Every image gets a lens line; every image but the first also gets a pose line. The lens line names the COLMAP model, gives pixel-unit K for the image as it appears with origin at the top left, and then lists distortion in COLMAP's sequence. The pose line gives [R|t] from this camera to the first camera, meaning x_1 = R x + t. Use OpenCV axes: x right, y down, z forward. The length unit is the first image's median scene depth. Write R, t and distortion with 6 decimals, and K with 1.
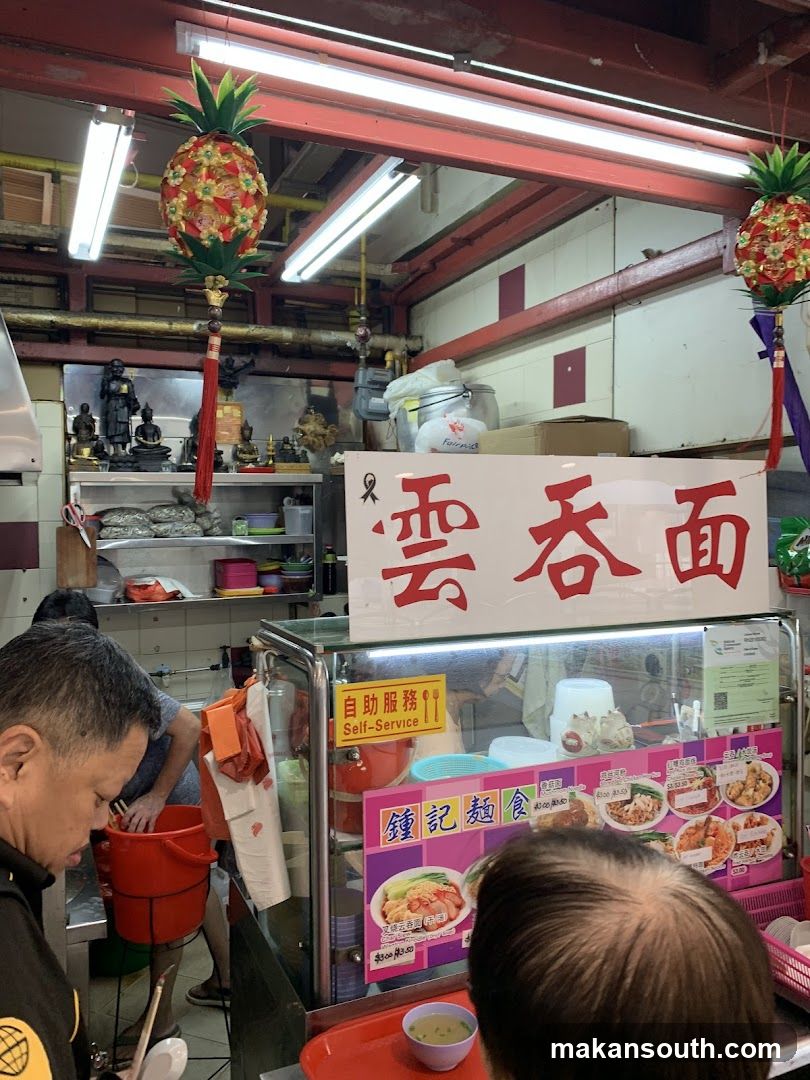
lens RADIAL K [[822.9, 0, 395.7], [0, 822.9, 529.5], [0, 0, 1]] dist [0.052783, -0.071636]
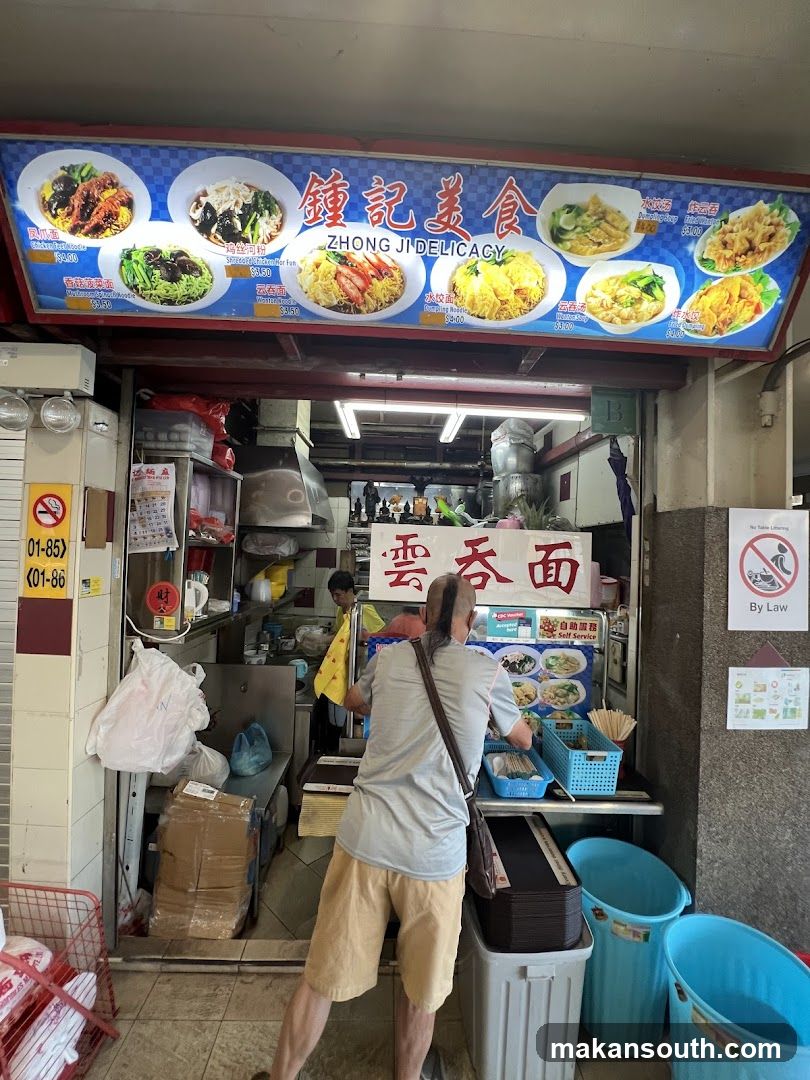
lens RADIAL K [[441.4, 0, 408.6], [0, 441.4, 540.2], [0, 0, 1]] dist [-0.032660, 0.003600]
pose [[0.925171, 0.039993, -0.377437, 0.465800], [-0.056212, 0.997904, -0.032049, -0.005402], [0.375364, 0.050867, 0.925481, -0.177705]]
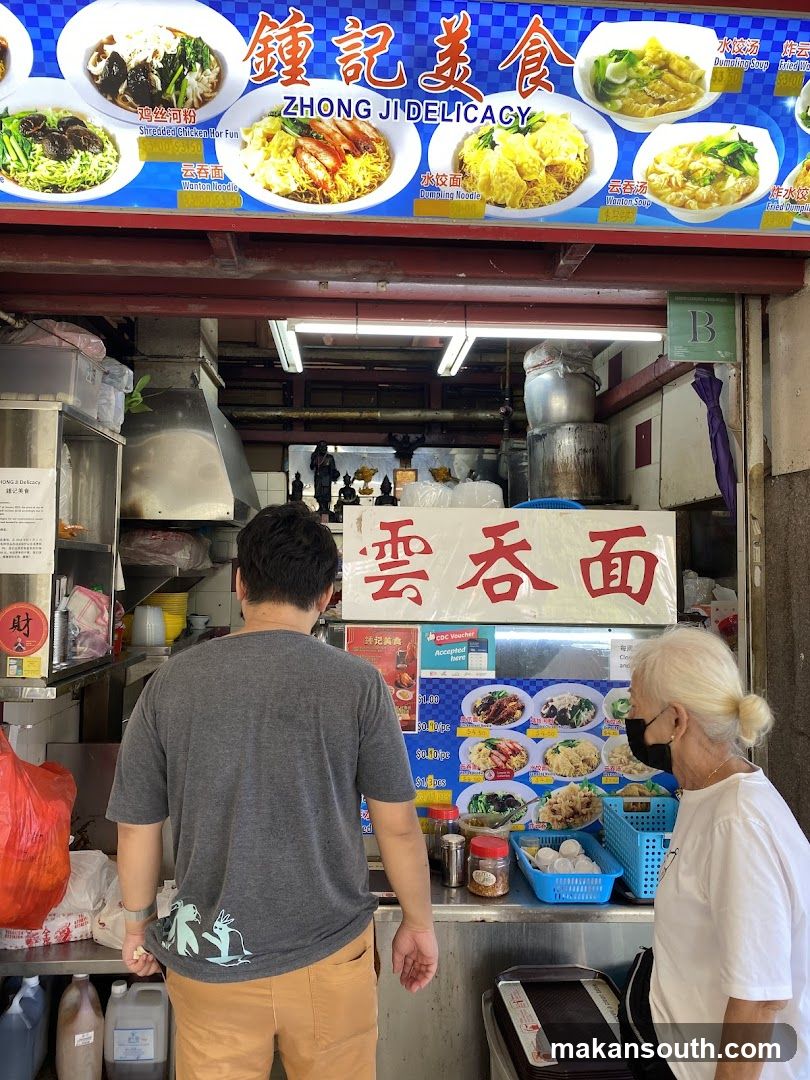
lens RADIAL K [[822.9, 0, 396.8], [0, 822.9, 533.4], [0, 0, 1]] dist [0.052783, -0.071636]
pose [[0.935606, 0.006610, -0.352985, 0.529502], [-0.029237, 0.997841, -0.058808, 0.048252], [0.351834, 0.065342, 0.933779, -0.439165]]
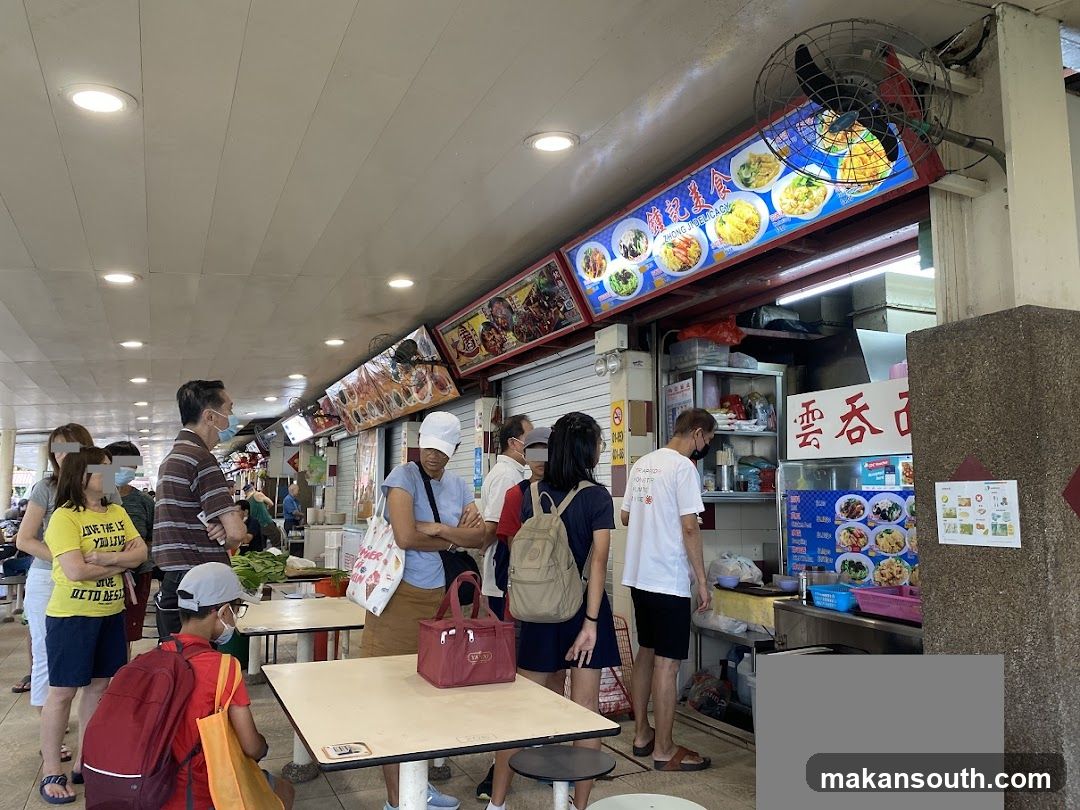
lens RADIAL K [[822.9, 0, 510.9], [0, 822.9, 406.9], [0, 0, 1]] dist [0.052783, -0.071636]
pose [[-0.027071, -0.098852, -0.994734, 2.492764], [-0.021912, 0.994918, -0.098274, 0.220612], [0.999393, 0.019136, -0.029100, 0.063087]]
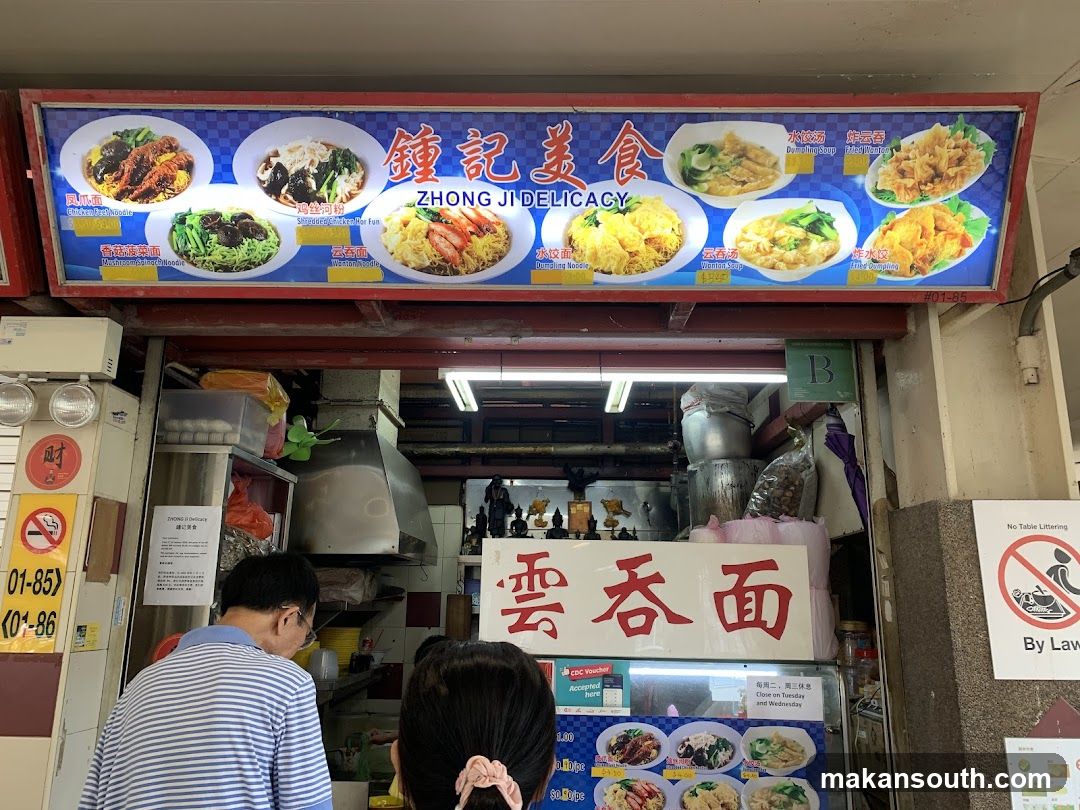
lens RADIAL K [[822.9, 0, 544.0], [0, 822.9, 402.3], [0, 0, 1]] dist [0.052783, -0.071636]
pose [[0.904855, -0.075642, -0.418946, 0.687568], [-0.034476, 0.967836, -0.249208, 0.048495], [0.424322, 0.239941, 0.873143, -0.471626]]
